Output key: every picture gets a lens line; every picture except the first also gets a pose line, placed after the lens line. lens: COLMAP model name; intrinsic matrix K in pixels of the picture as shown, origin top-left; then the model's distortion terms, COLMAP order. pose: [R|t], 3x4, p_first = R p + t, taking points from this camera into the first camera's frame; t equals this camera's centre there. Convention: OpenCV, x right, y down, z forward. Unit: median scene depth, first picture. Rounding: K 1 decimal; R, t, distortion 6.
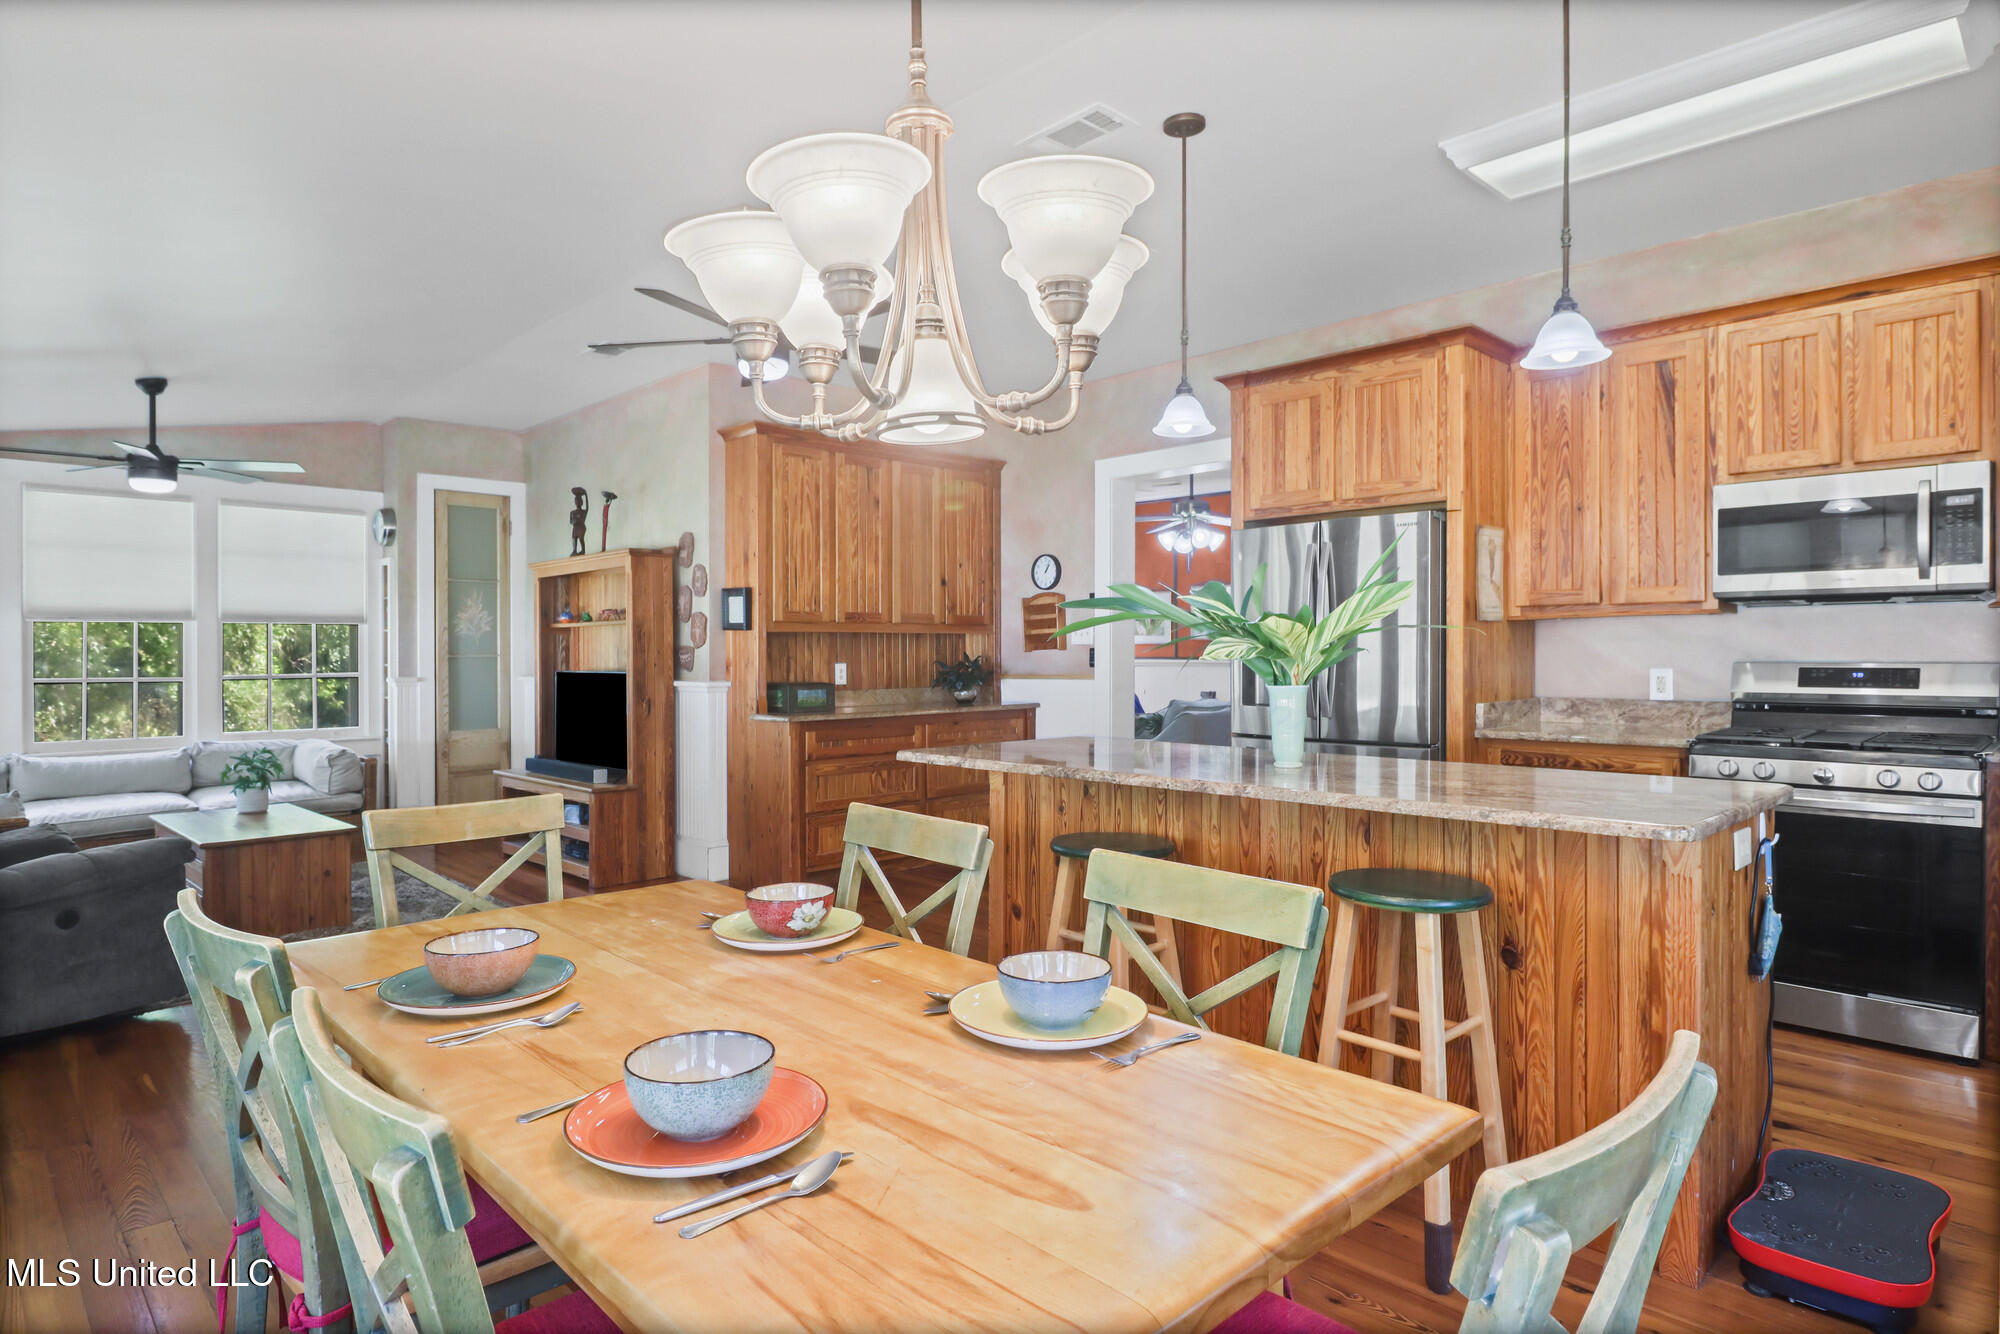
lens RADIAL K [[1111.7, 0, 996.3], [0, 1111.7, 663.2], [0, 0, 1]] dist [-0.001224, 0.000105]
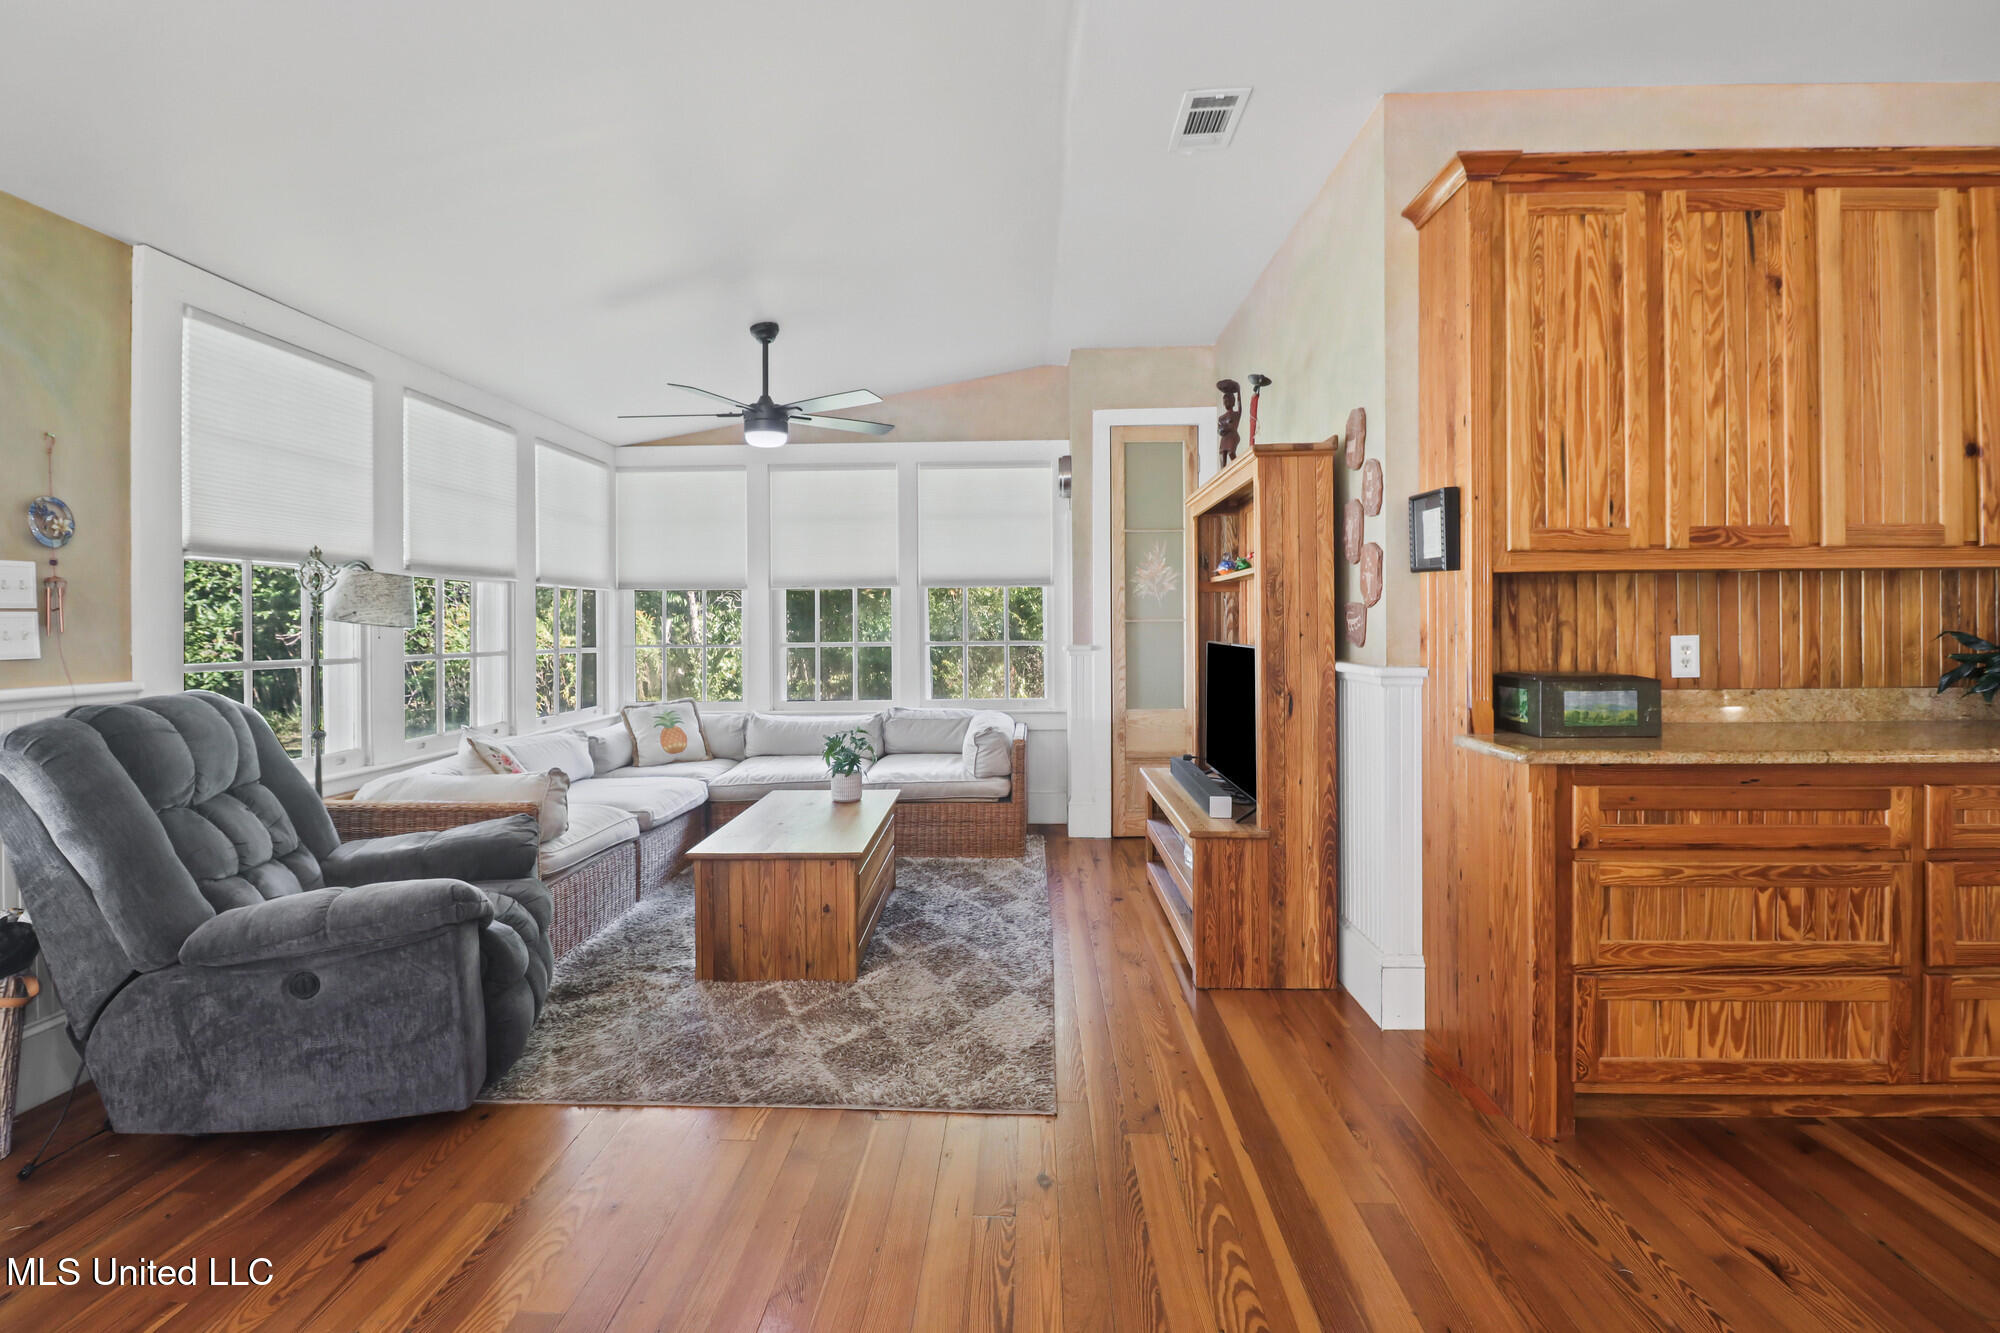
lens RADIAL K [[933.6, 0, 979.8], [0, 933.6, 622.2], [0, 0, 1]] dist [-0.011144, -0.003198]
pose [[0.677463, -0.000181, -0.735557, -0.052250], [-0.002510, 0.999994, -0.002557, -0.003803], [0.735553, 0.003578, 0.677458, 0.522808]]
